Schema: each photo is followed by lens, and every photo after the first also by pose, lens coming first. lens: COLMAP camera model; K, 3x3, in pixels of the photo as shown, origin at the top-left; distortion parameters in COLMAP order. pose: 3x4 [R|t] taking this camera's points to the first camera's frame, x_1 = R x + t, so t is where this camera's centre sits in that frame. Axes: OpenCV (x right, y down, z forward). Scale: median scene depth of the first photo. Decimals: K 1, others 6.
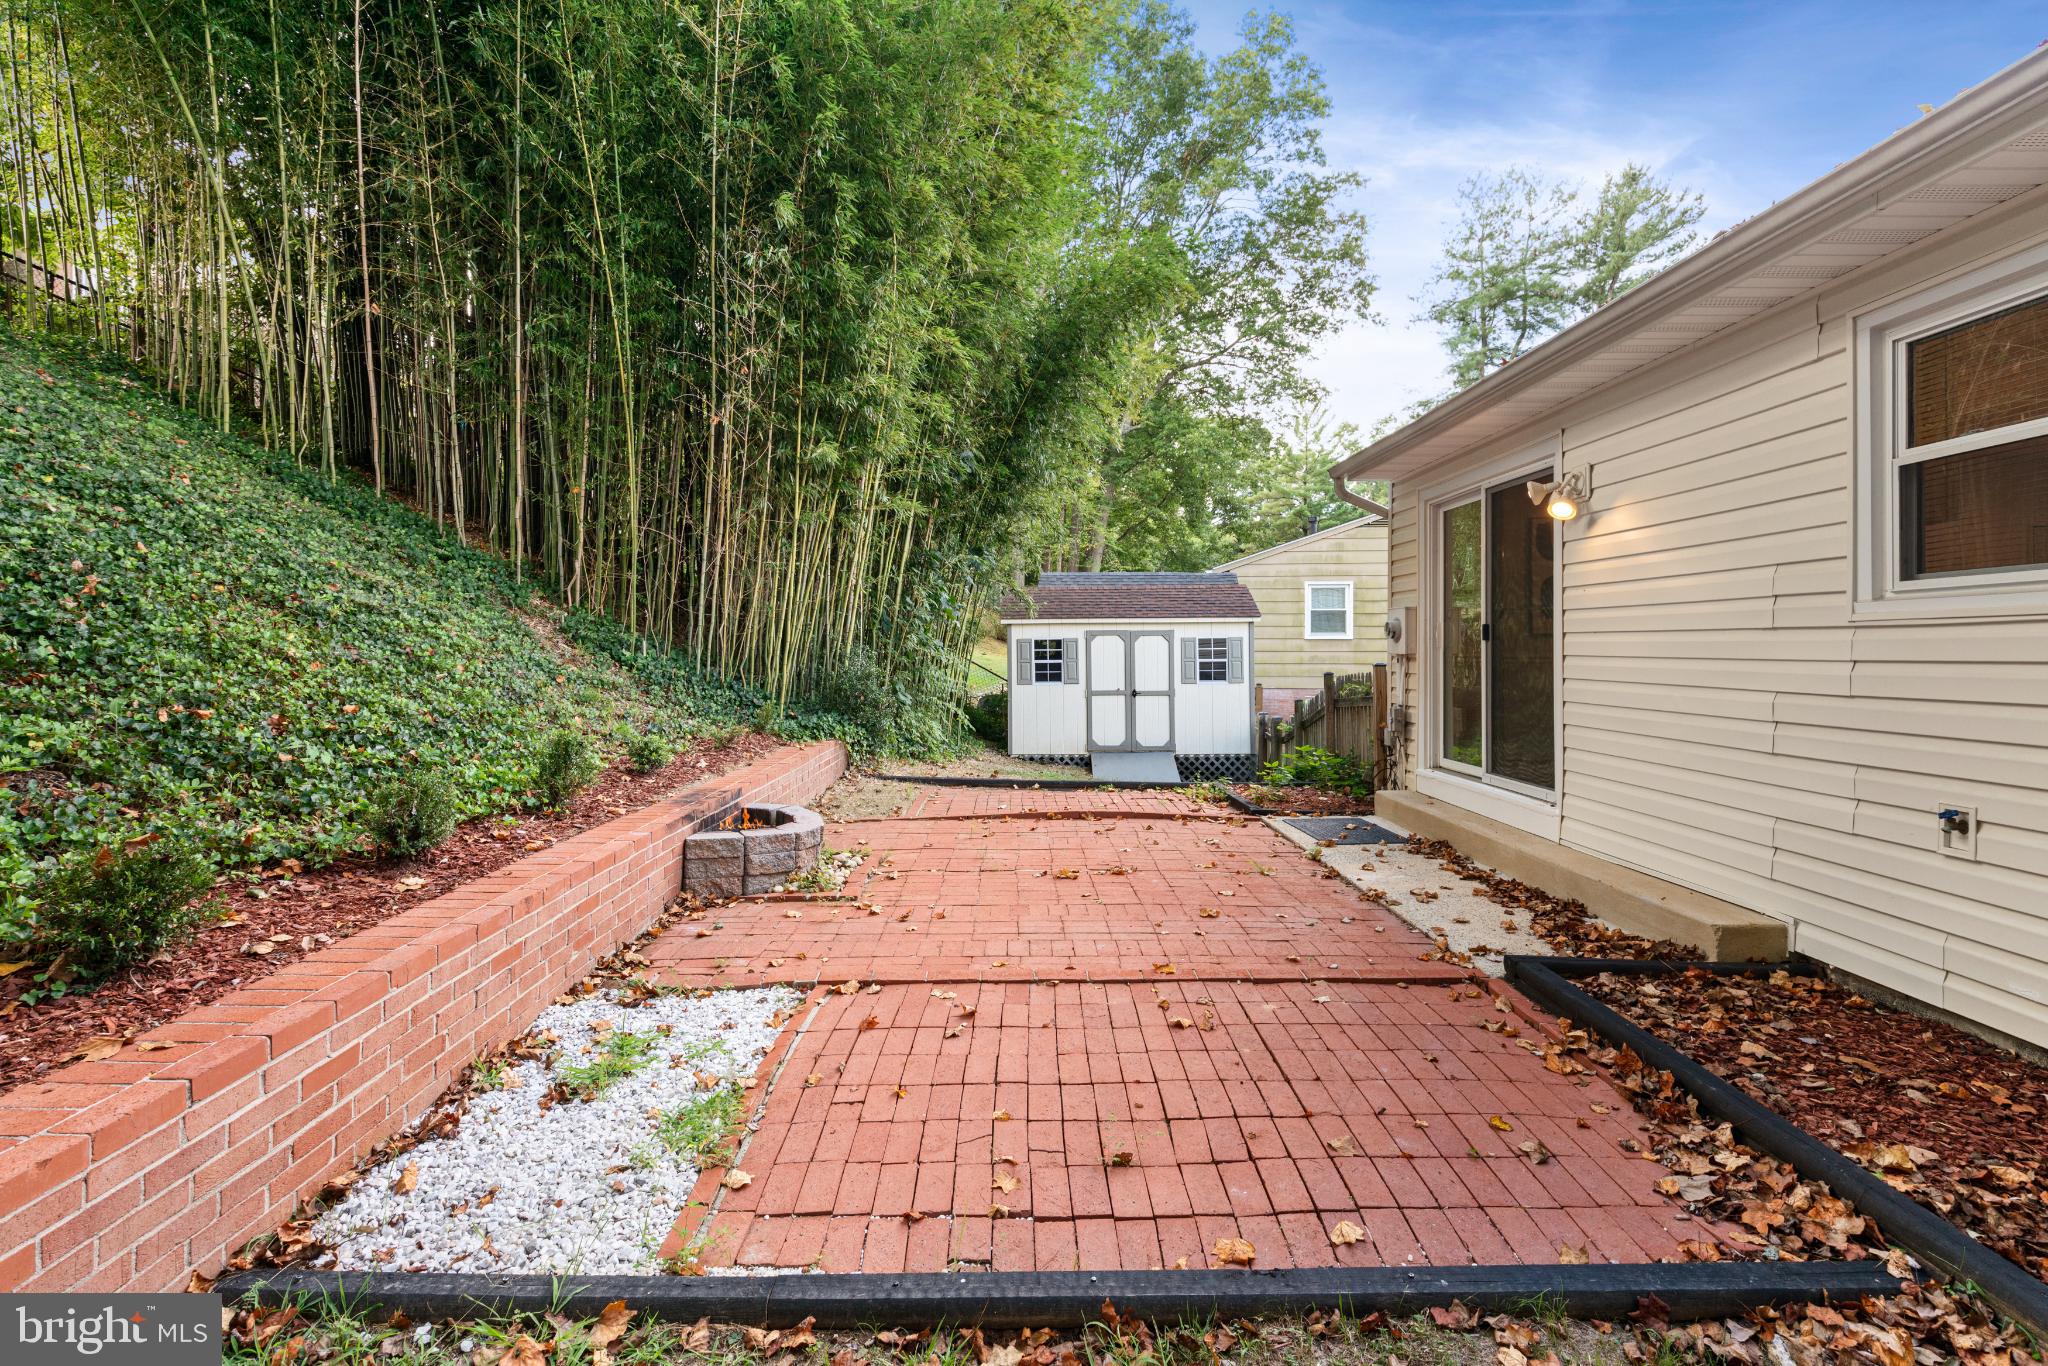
lens RADIAL K [[1021.0, 0, 1027.4], [0, 1021.0, 652.8], [0, 0, 1]] dist [0.003053, 0.000324]
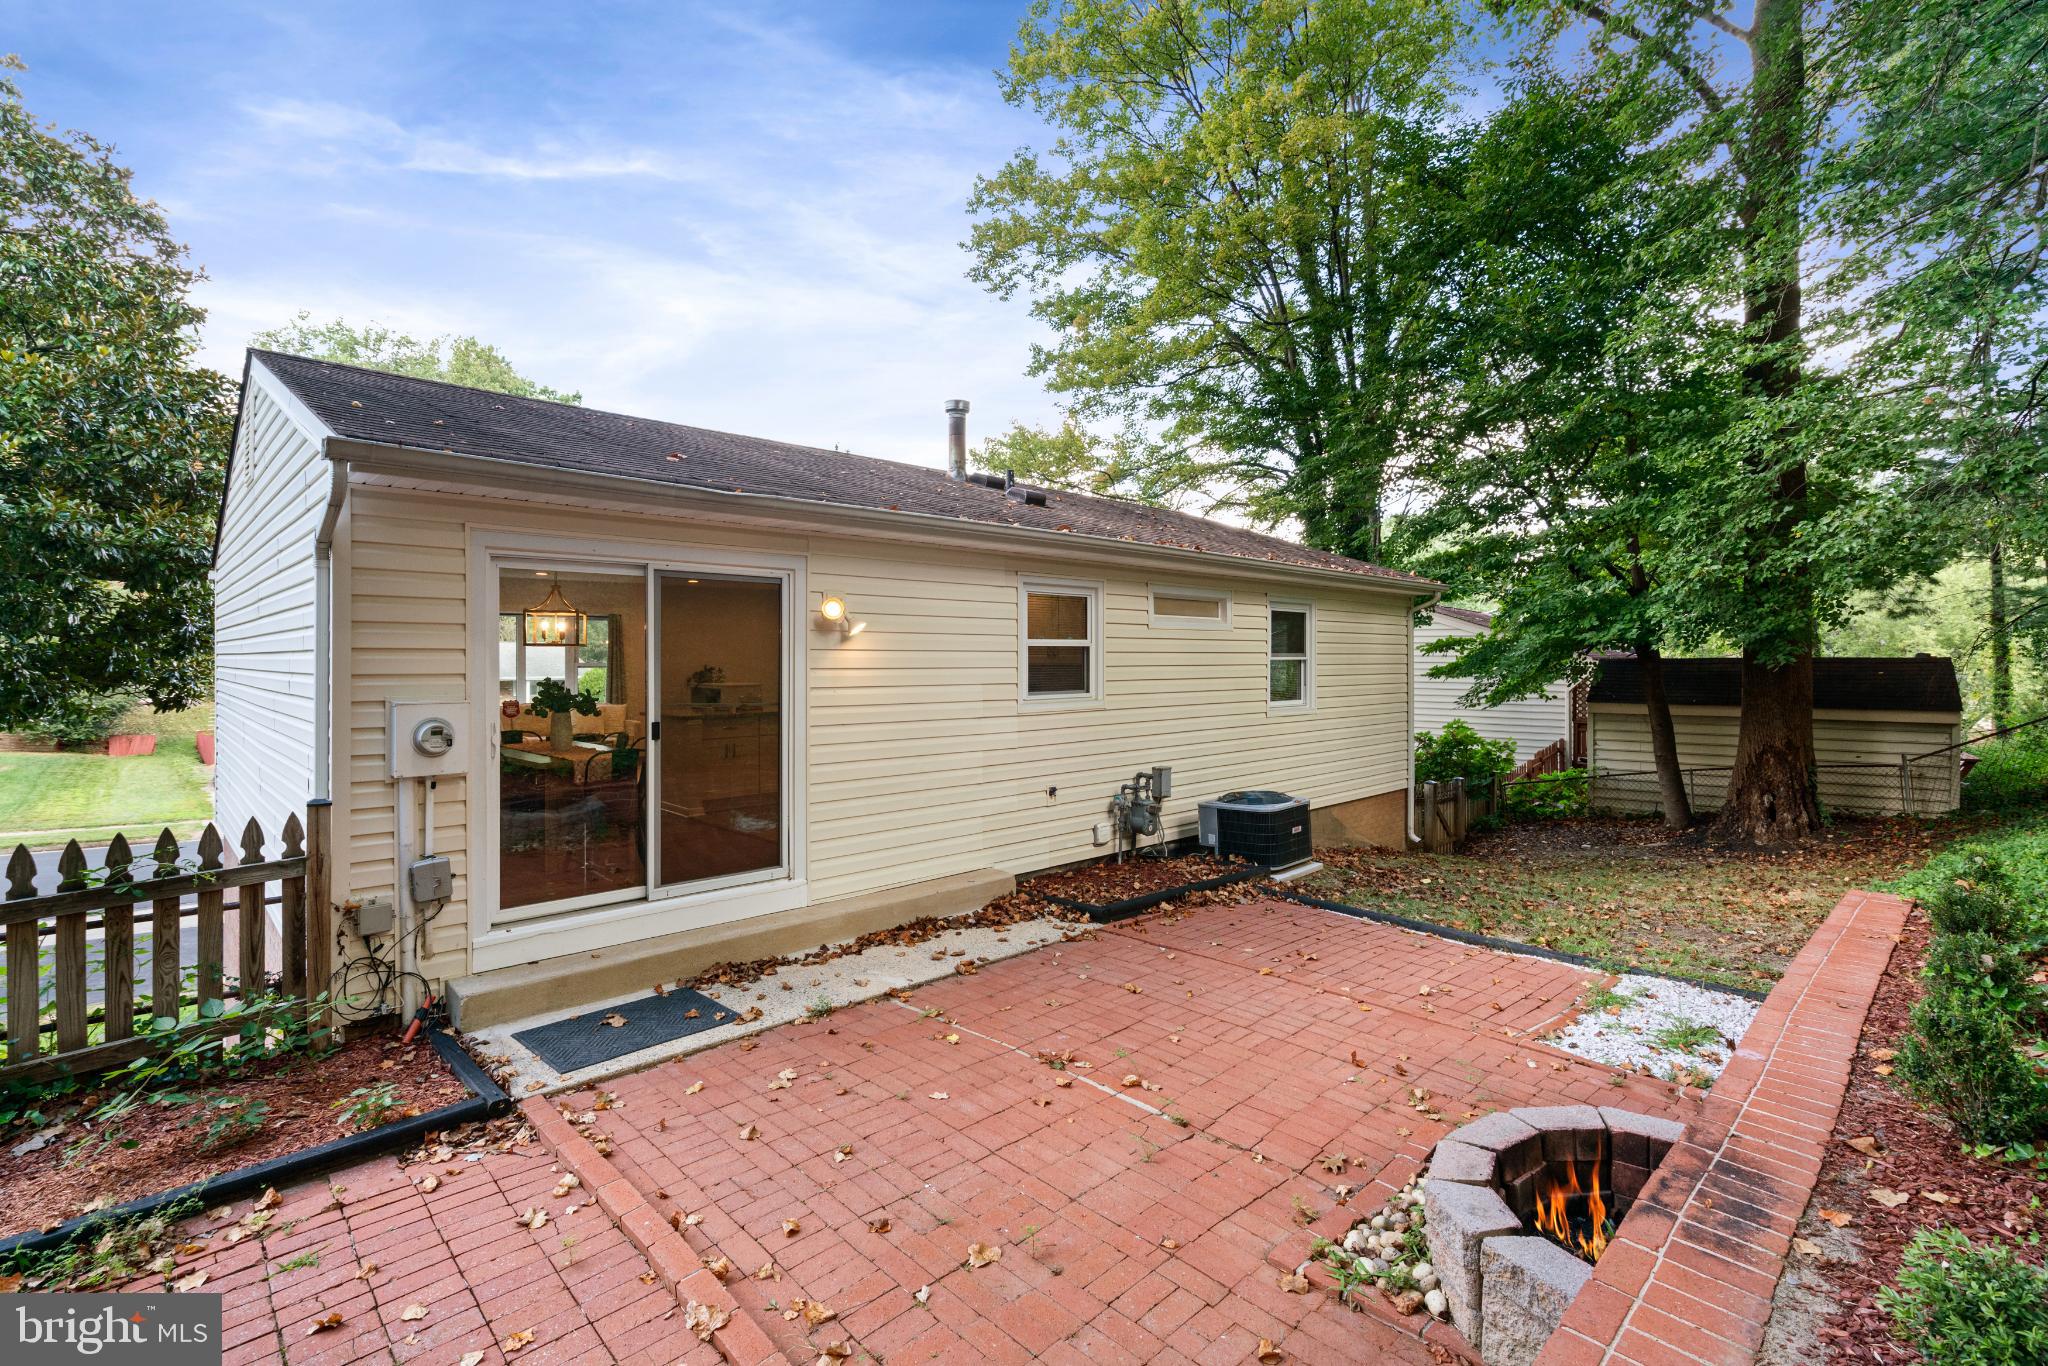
lens RADIAL K [[941.3, 0, 1028.0], [0, 941.3, 652.3], [0, 0, 1]] dist [-0.000592, 0.000054]
pose [[-0.686138, 0.000800, 0.727471, -0.456189], [-0.001095, 0.999997, -0.002132, -0.106128], [-0.727470, -0.002259, -0.686135, 1.610954]]
